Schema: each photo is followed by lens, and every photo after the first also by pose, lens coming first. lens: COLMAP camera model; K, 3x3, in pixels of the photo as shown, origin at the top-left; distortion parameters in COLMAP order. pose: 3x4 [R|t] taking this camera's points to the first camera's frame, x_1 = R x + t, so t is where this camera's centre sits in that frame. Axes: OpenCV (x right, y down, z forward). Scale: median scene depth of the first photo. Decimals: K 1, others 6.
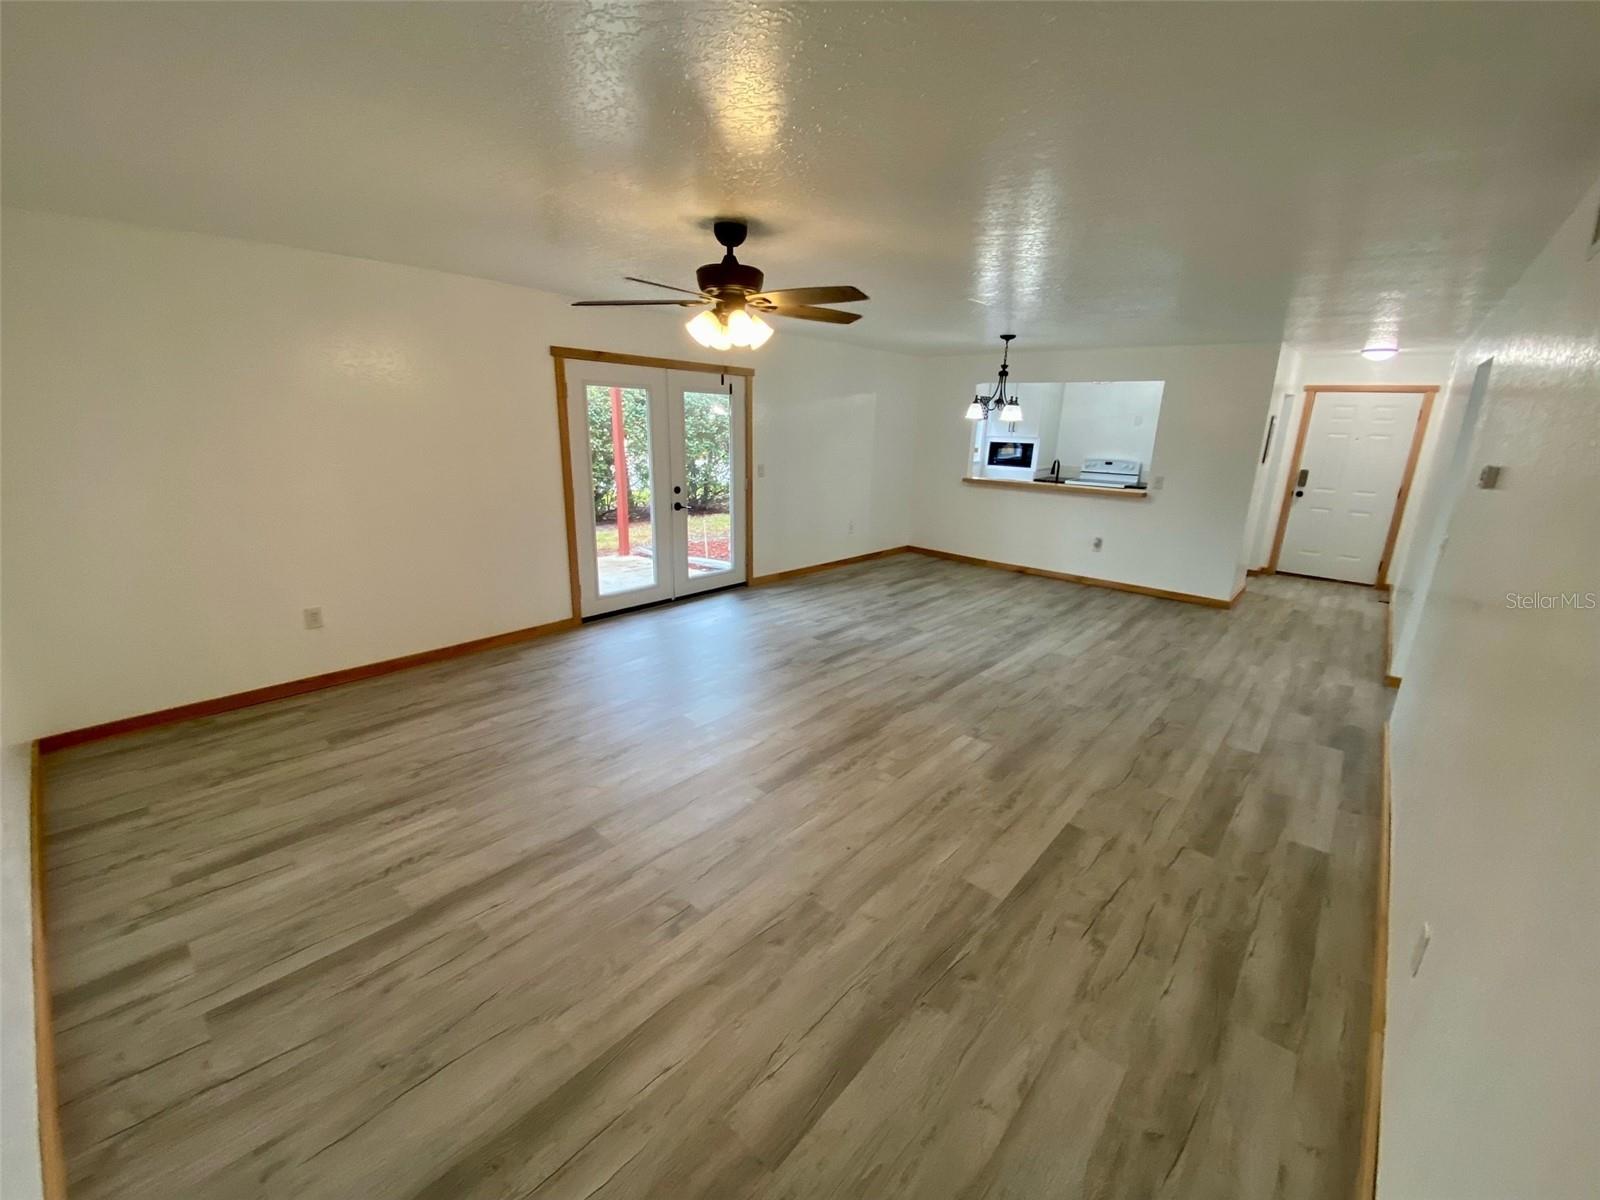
lens RADIAL K [[647.2, 0, 802.6], [0, 647.2, 594.2], [0, 0, 1]] dist [0.017561, -0.019448]
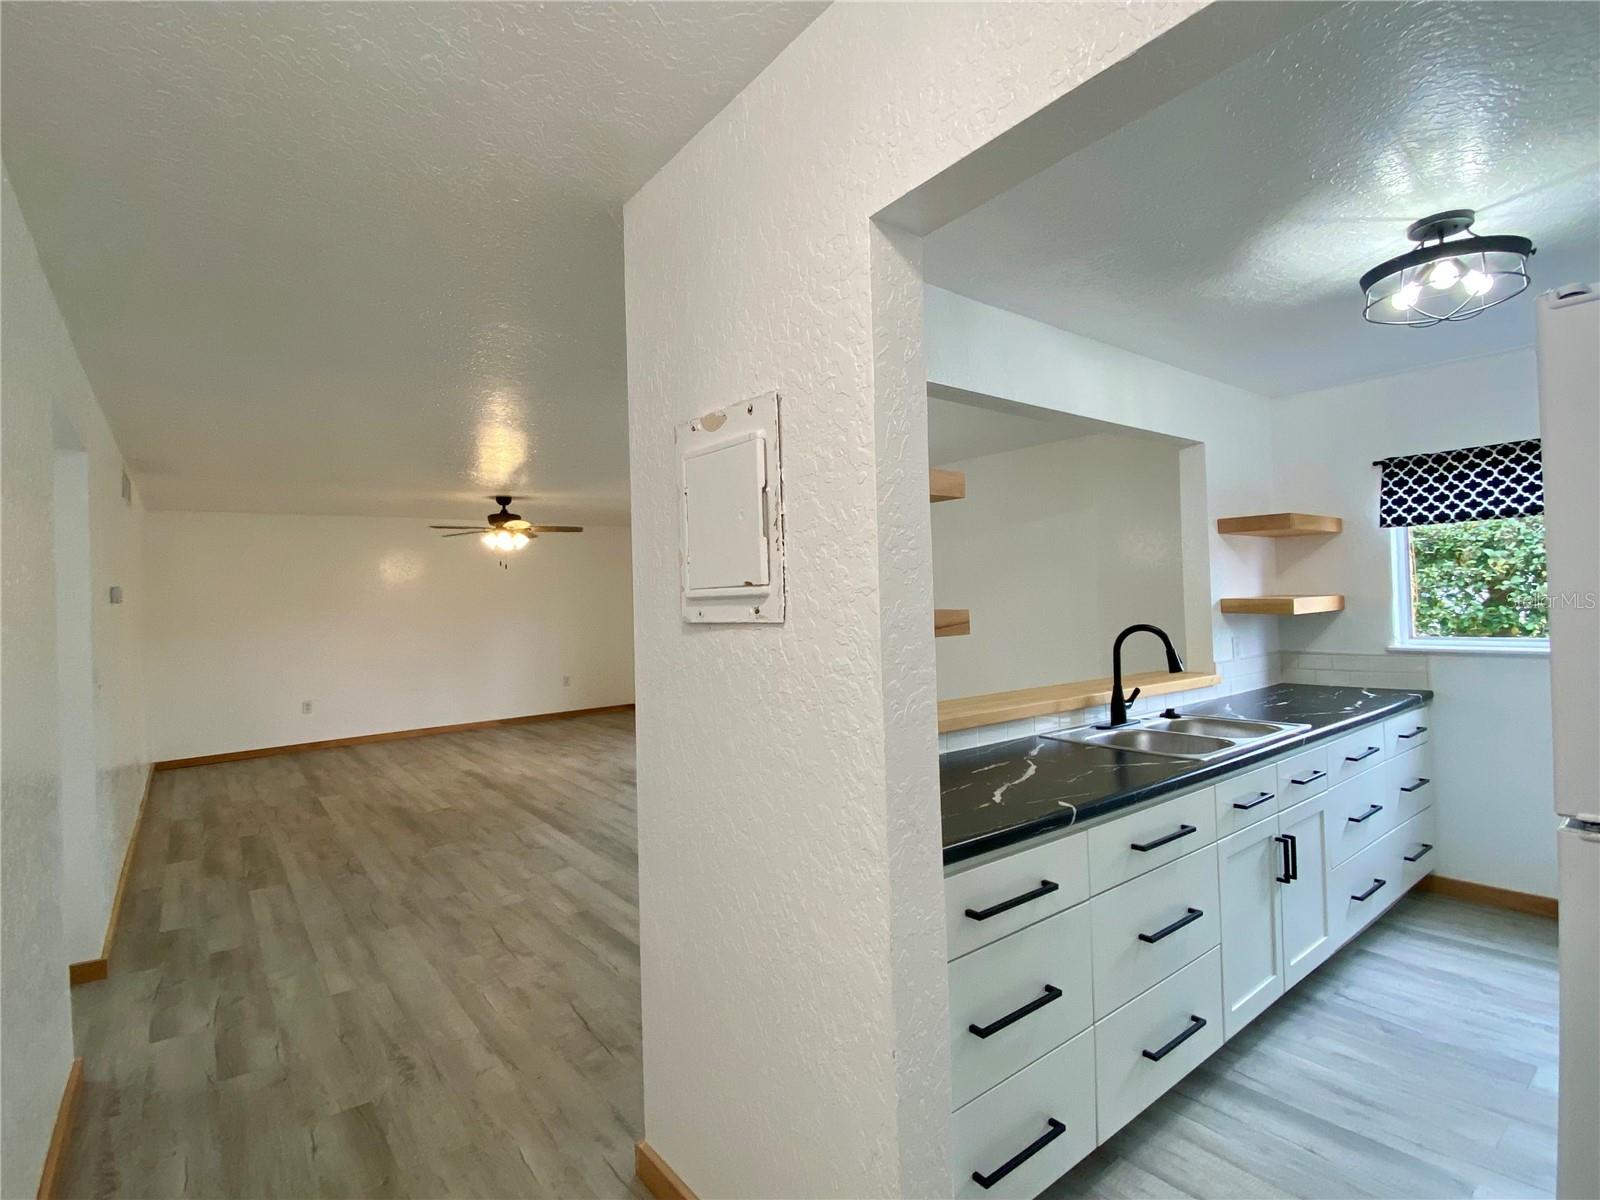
lens RADIAL K [[771.5, 0, 805.9], [0, 771.5, 591.0], [0, 0, 1]] dist [0.003311, -0.012849]
pose [[-0.178350, -0.039568, -0.983171, 1.218336], [-0.243252, 0.969950, 0.005090, -0.280131], [0.953425, 0.240066, -0.182615, 1.360061]]
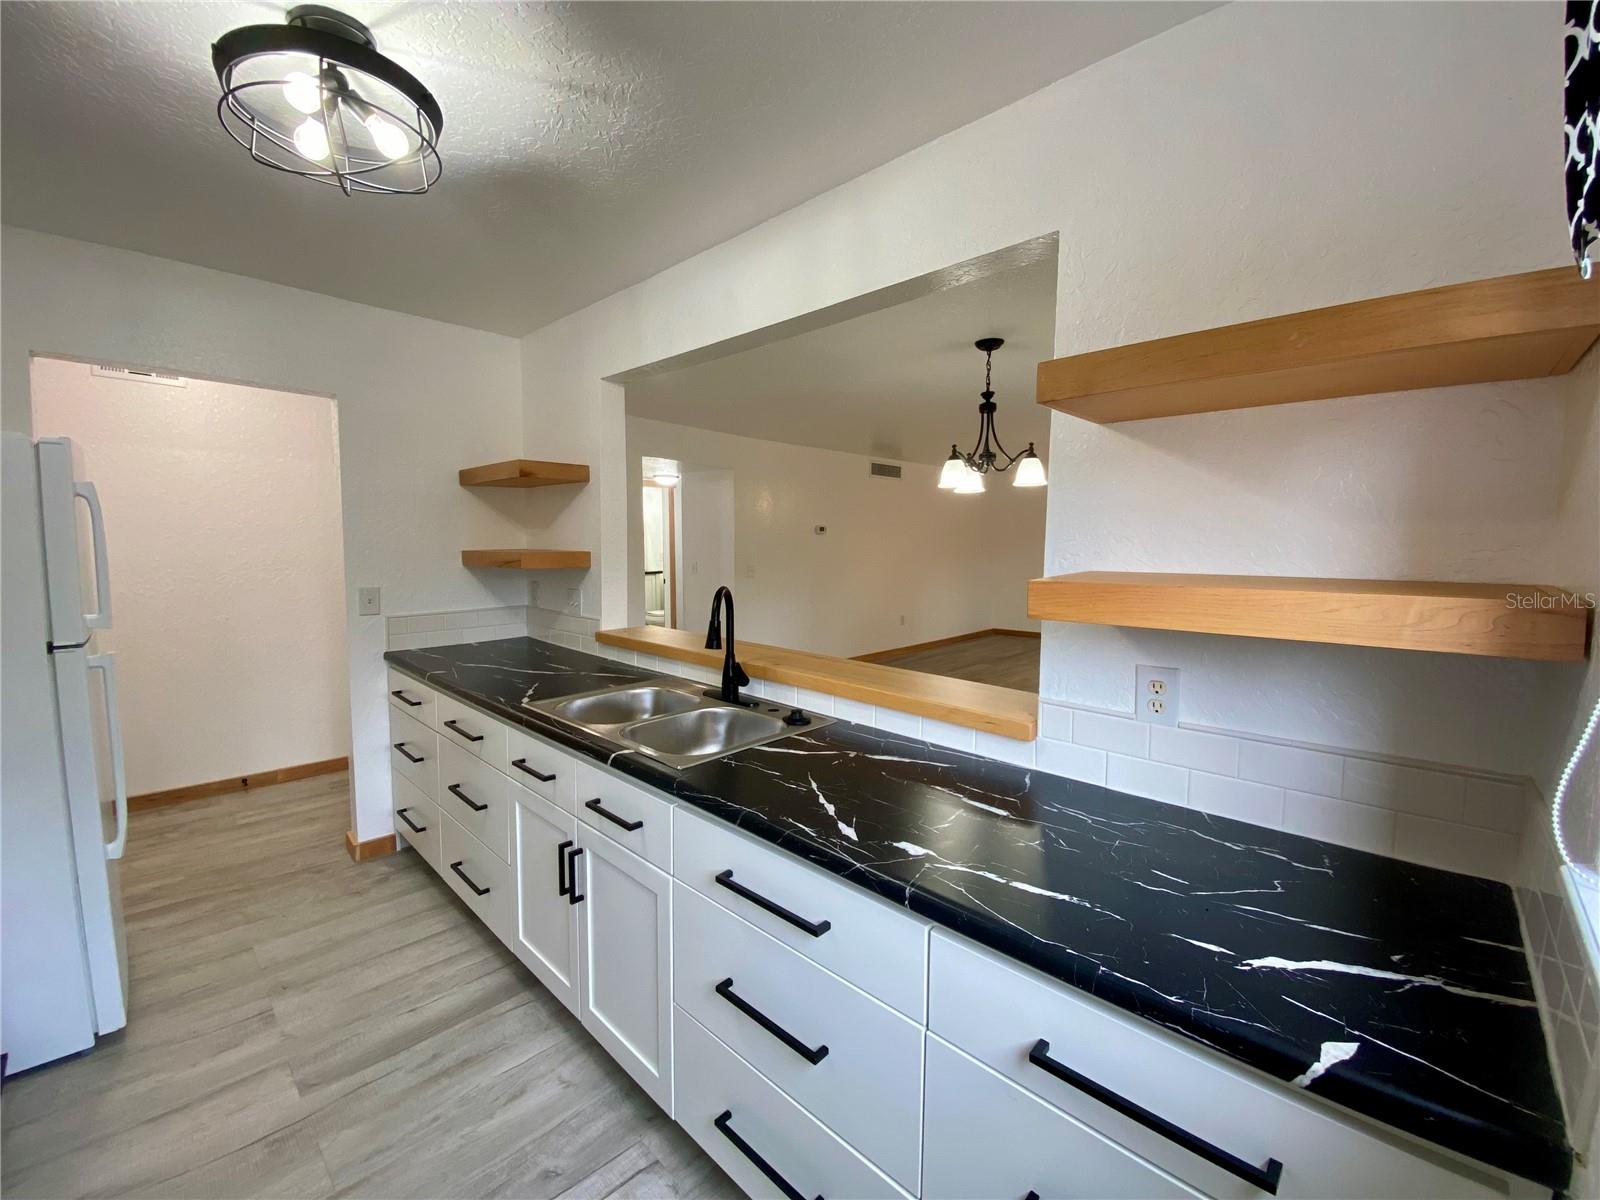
lens RADIAL K [[647.2, 0, 802.6], [0, 647.2, 594.2], [0, 0, 1]] dist [0.017561, -0.019448]
pose [[-0.998957, -0.035707, 0.028463, 0.534850], [-0.023560, 0.936987, 0.348569, -0.451435], [-0.039116, 0.347535, -0.936851, 1.879836]]
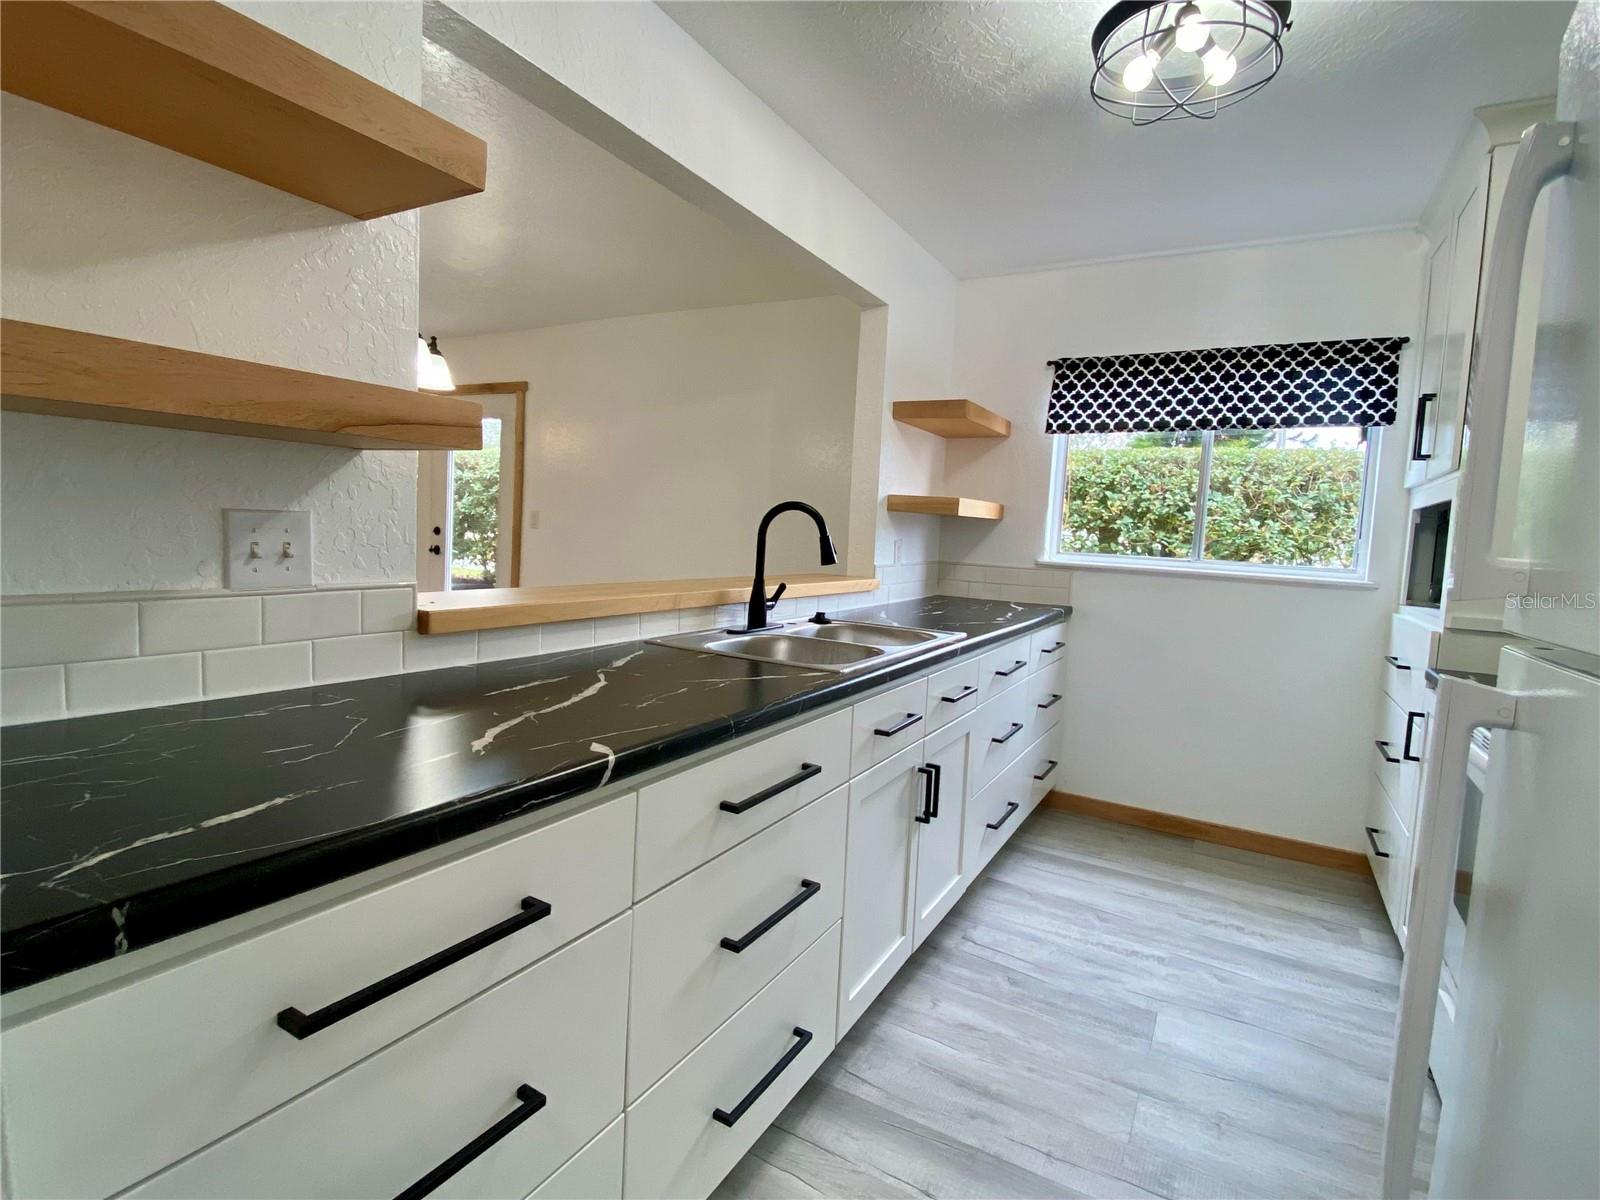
lens RADIAL K [[768.9, 0, 811.8], [0, 768.9, 592.0], [0, 0, 1]] dist [0.063918, -0.062824]
pose [[0.210530, 0.065311, -0.975403, 1.041460], [-0.307172, 0.951650, -0.002579, -0.265918], [0.928075, 0.300160, 0.220413, 1.429465]]
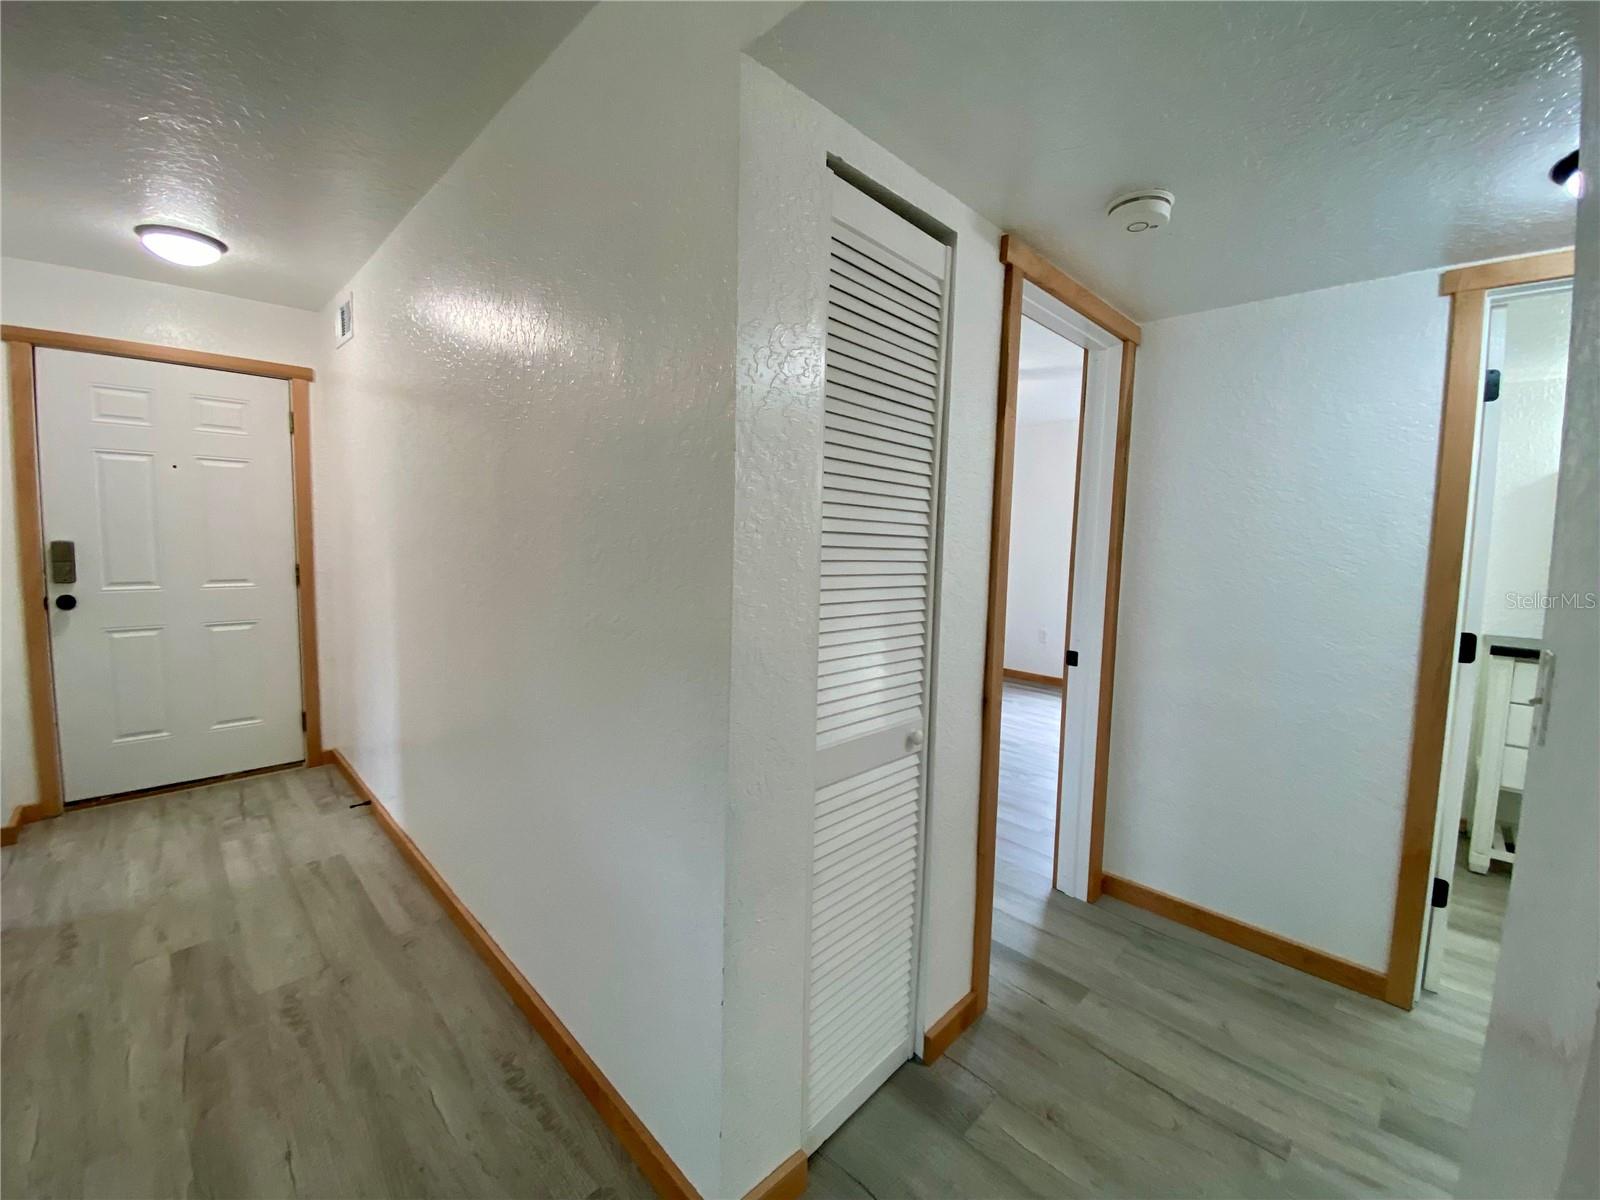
lens RADIAL K [[647.2, 0, 802.6], [0, 647.2, 594.2], [0, 0, 1]] dist [0.017561, -0.019448]
pose [[0.063448, -0.113026, 0.991564, 0.626438], [0.248004, 0.964184, 0.094036, -0.130184], [-0.966679, 0.239945, 0.089207, 0.815396]]
